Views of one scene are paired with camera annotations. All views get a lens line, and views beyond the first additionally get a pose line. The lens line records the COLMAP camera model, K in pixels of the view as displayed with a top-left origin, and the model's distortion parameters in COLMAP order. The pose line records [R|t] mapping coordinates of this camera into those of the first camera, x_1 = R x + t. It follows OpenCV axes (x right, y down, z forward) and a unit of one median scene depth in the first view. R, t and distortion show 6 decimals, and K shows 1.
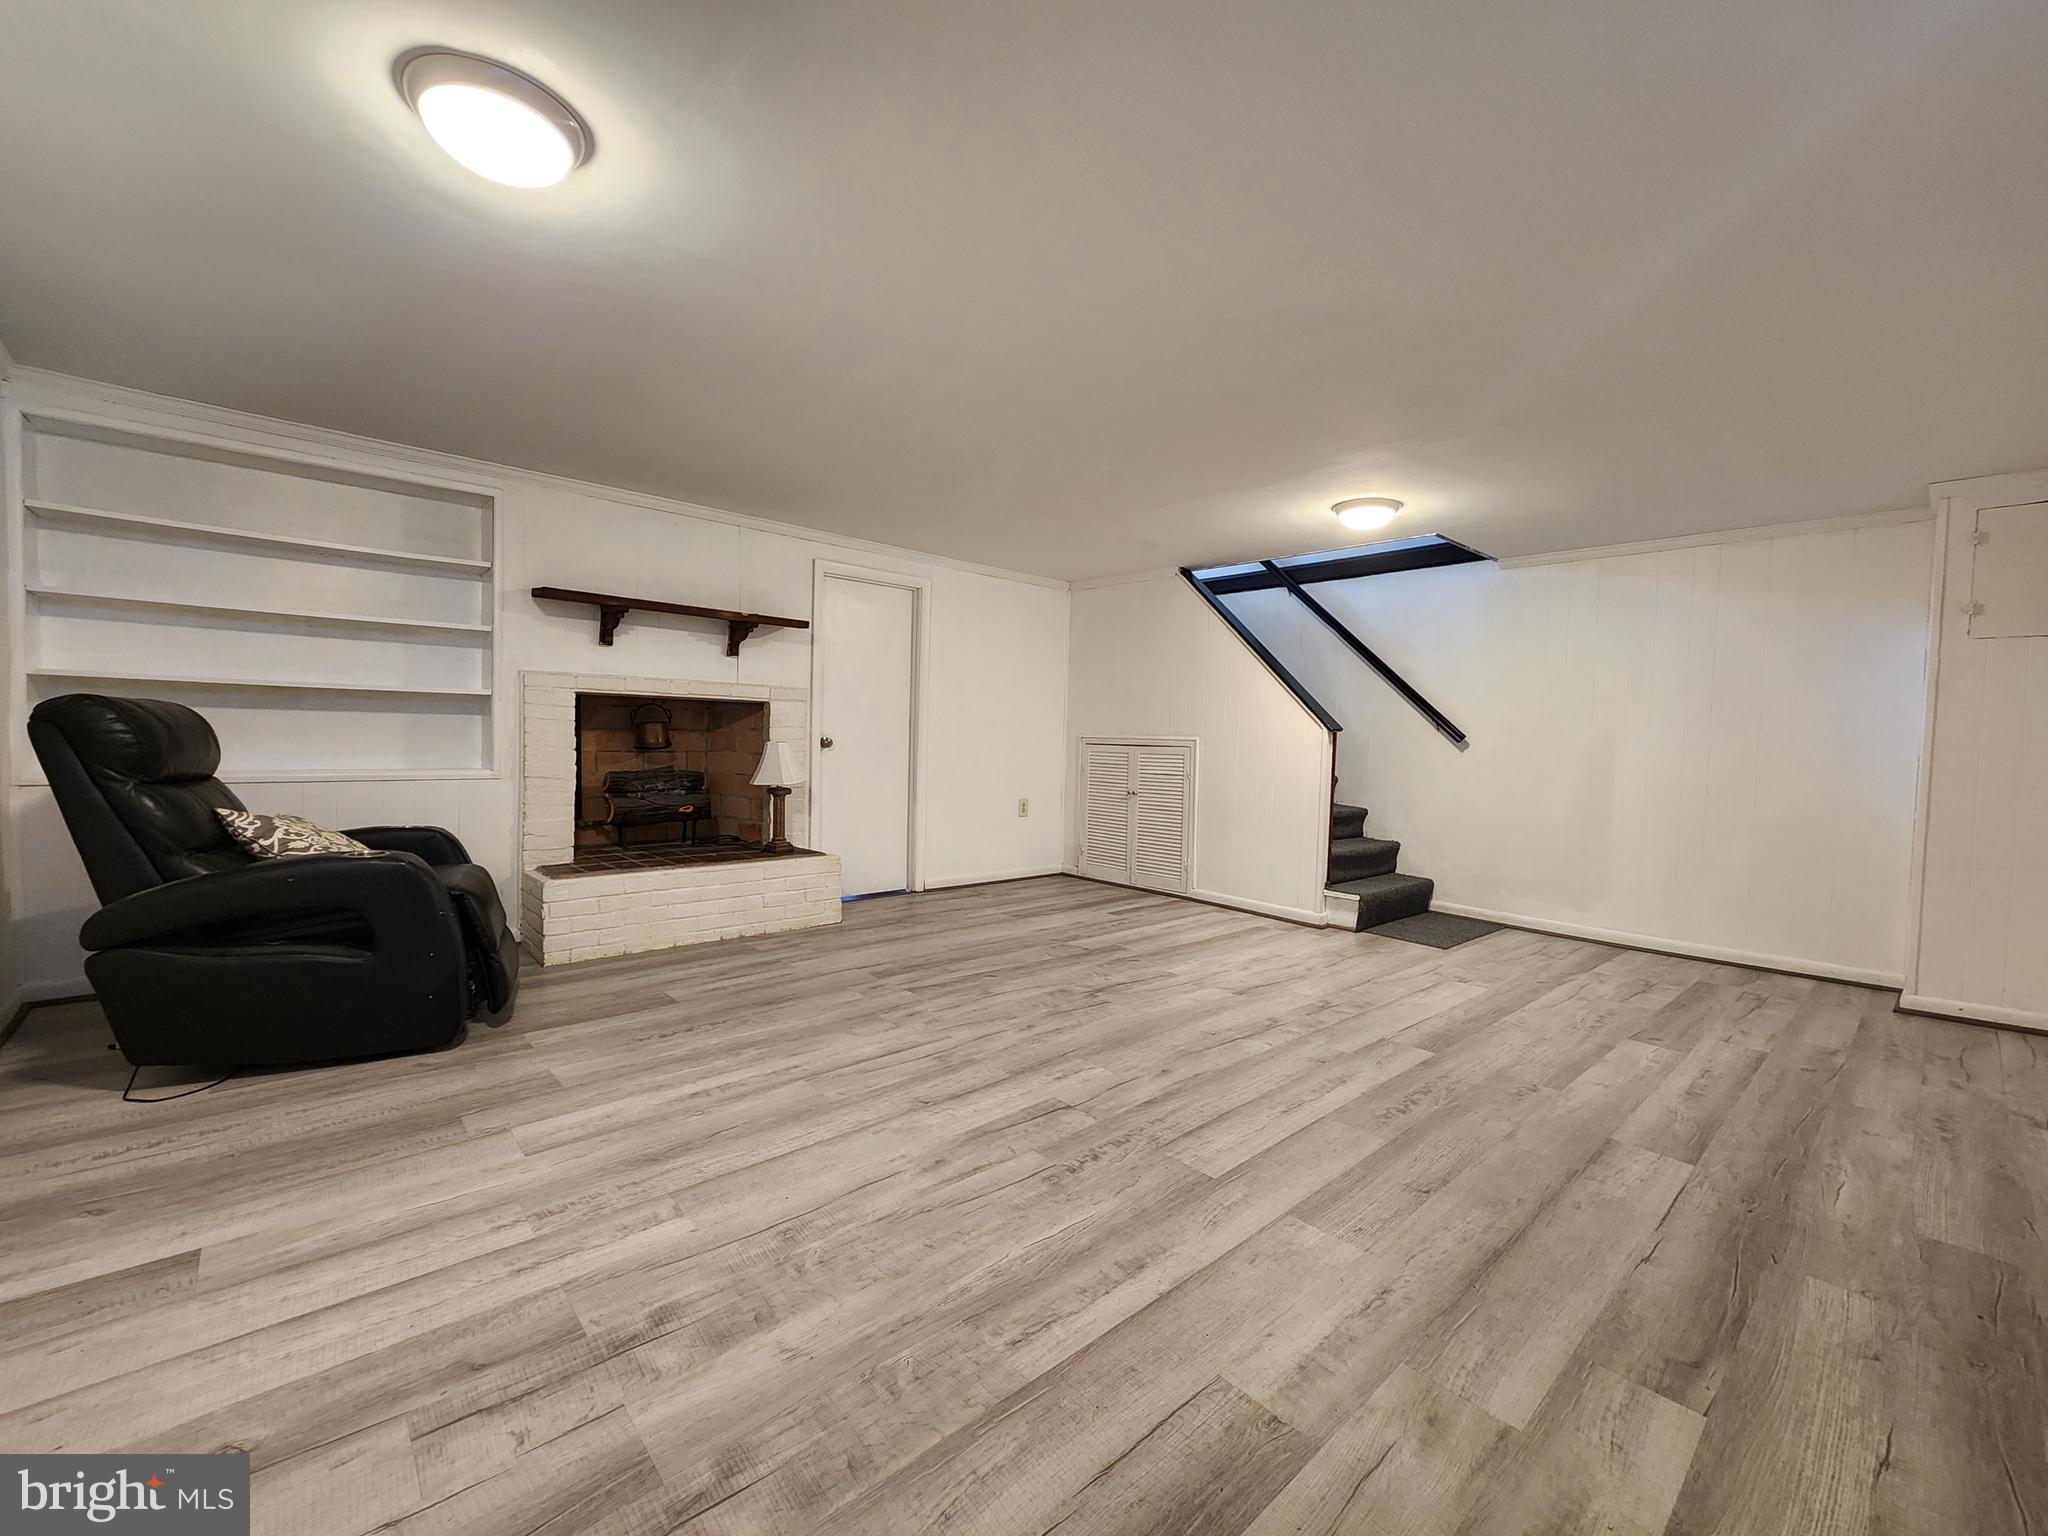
lens RADIAL K [[838.9, 0, 1035.2], [0, 838.9, 771.0], [0, 0, 1]] dist [-0.001400, -0.000016]
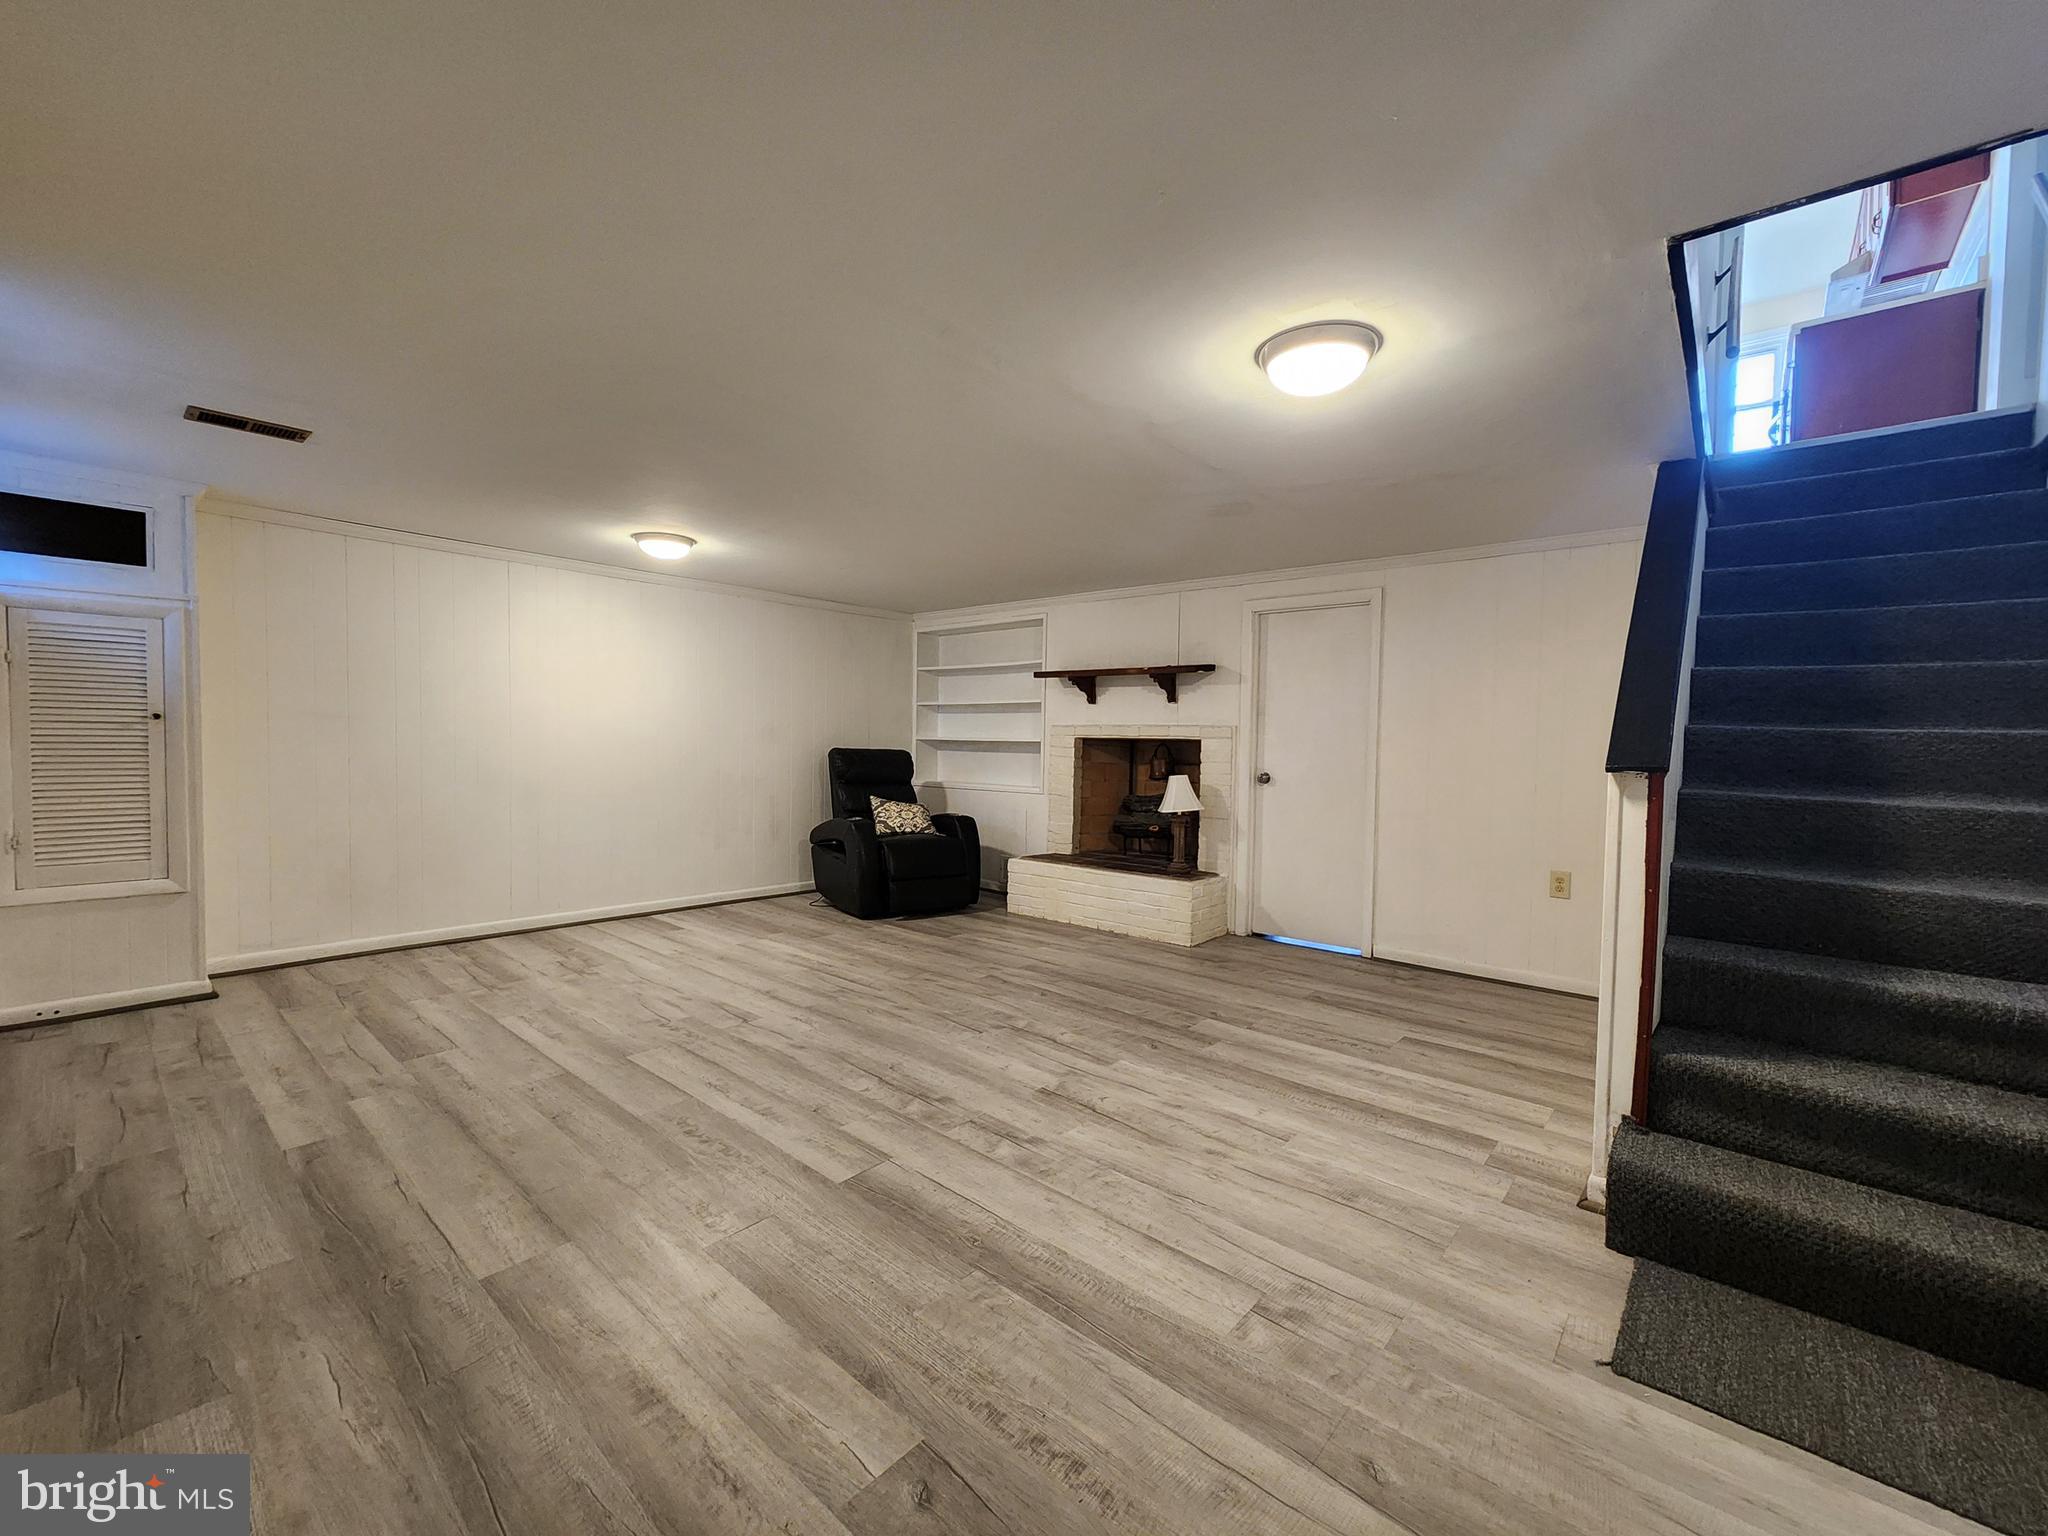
lens RADIAL K [[838.9, 0, 1034.1], [0, 838.9, 768.8], [0, 0, 1]] dist [-0.001400, -0.000016]
pose [[0.119807, 0.007557, -0.992768, 1.159104], [-0.058483, 0.998288, 0.000541, -0.047410], [0.991073, 0.057995, 0.120043, 0.980523]]
